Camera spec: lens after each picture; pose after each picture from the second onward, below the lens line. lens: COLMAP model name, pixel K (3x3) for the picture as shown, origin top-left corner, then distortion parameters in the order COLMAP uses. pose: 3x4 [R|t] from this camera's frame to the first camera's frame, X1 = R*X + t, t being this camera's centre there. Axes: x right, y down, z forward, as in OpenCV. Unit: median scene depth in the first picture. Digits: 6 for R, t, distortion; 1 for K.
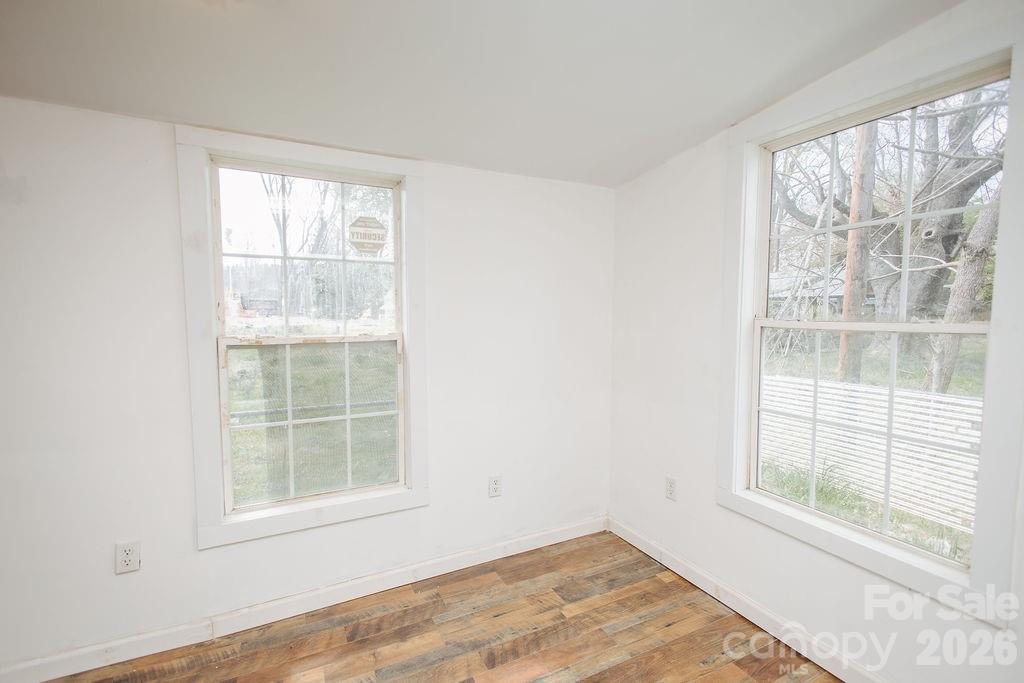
lens RADIAL K [[478.0, 0, 510.2], [0, 478.0, 340.1], [0, 0, 1]] dist [0.011641, 0.000035]
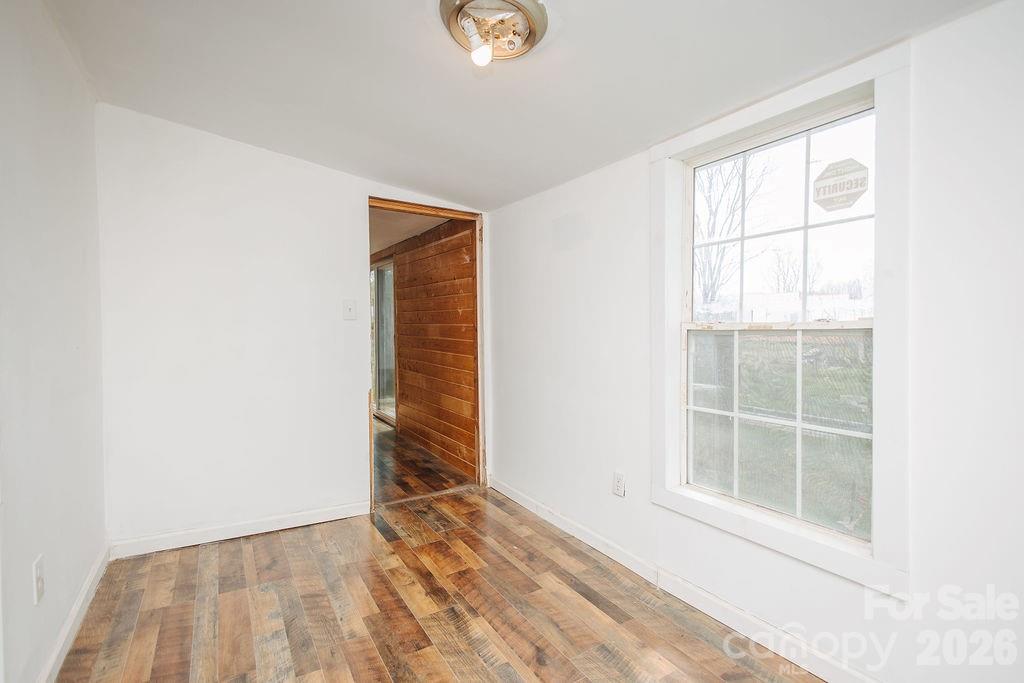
lens RADIAL K [[478.0, 0, 510.2], [0, 478.0, 340.1], [0, 0, 1]] dist [0.011641, 0.000035]
pose [[0.081582, 0.018175, -0.996501, 0.437635], [-0.063758, 0.997881, 0.012981, 0.044166], [0.994625, 0.062476, 0.082568, 0.487007]]
